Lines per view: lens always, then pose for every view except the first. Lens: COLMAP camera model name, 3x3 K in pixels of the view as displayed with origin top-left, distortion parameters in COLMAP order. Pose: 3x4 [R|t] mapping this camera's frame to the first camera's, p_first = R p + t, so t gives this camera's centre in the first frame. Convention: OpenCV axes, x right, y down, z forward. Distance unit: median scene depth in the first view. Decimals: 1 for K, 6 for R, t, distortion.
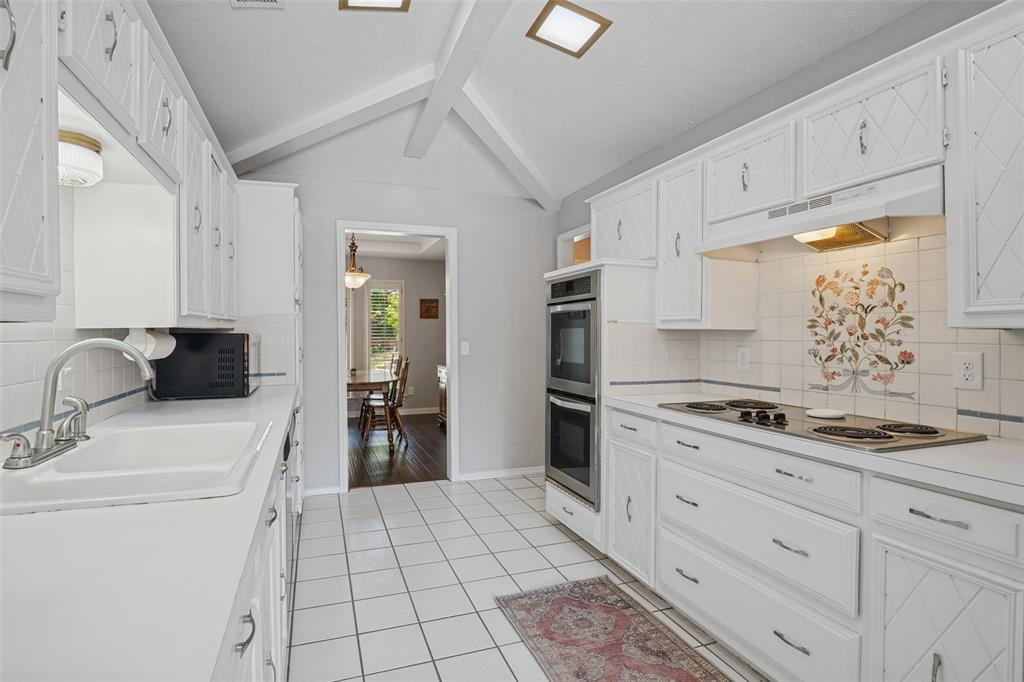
lens RADIAL K [[481.5, 0, 483.3], [0, 481.5, 329.3], [0, 0, 1]] dist [-0.013251, -0.000022]
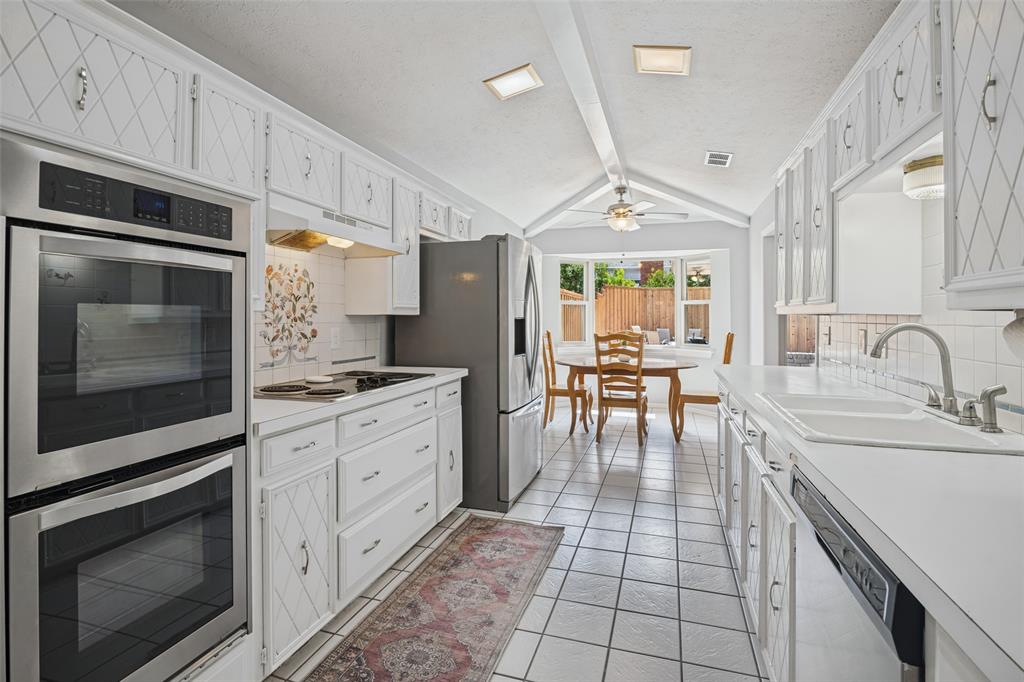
lens RADIAL K [[481.5, 0, 521.4], [0, 481.5, 308.0], [0, 0, 1]] dist [-0.013251, -0.000022]
pose [[-0.806237, 0.009370, 0.591518, -0.455810], [-0.006853, 0.999660, -0.025176, 0.012856], [-0.591553, -0.024352, -0.805898, 1.615003]]
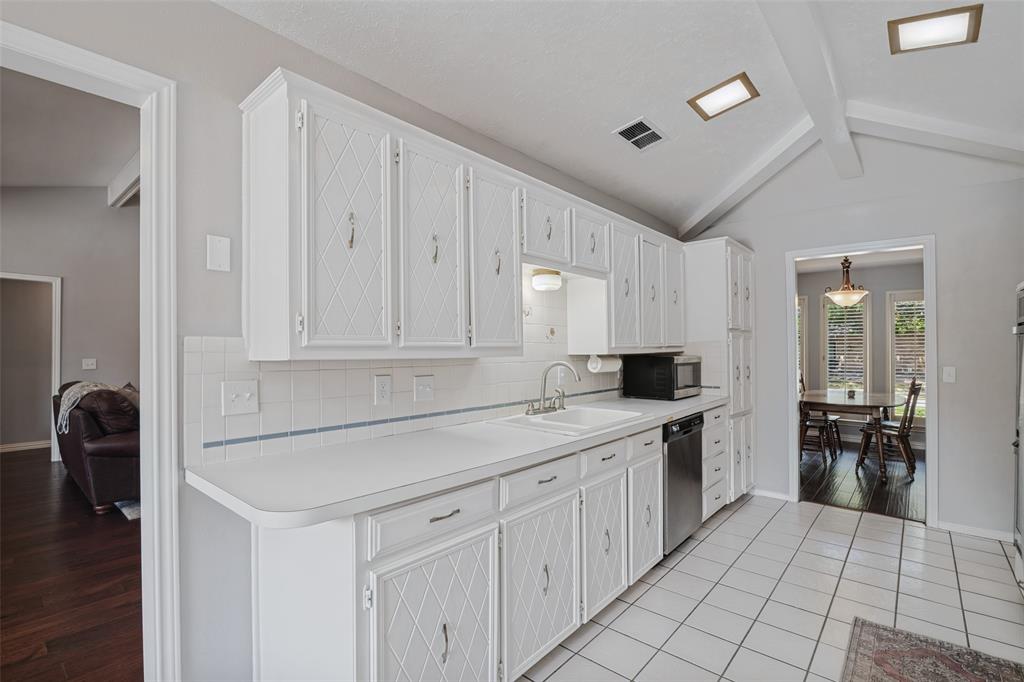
lens RADIAL K [[481.5, 0, 511.8], [0, 481.5, 344.2], [0, 0, 1]] dist [-0.013251, -0.000022]
pose [[0.501981, -0.003397, -0.864872, 0.602685], [0.006885, 0.999976, 0.000068, -0.037704], [0.864851, -0.005989, 0.501993, -0.170067]]
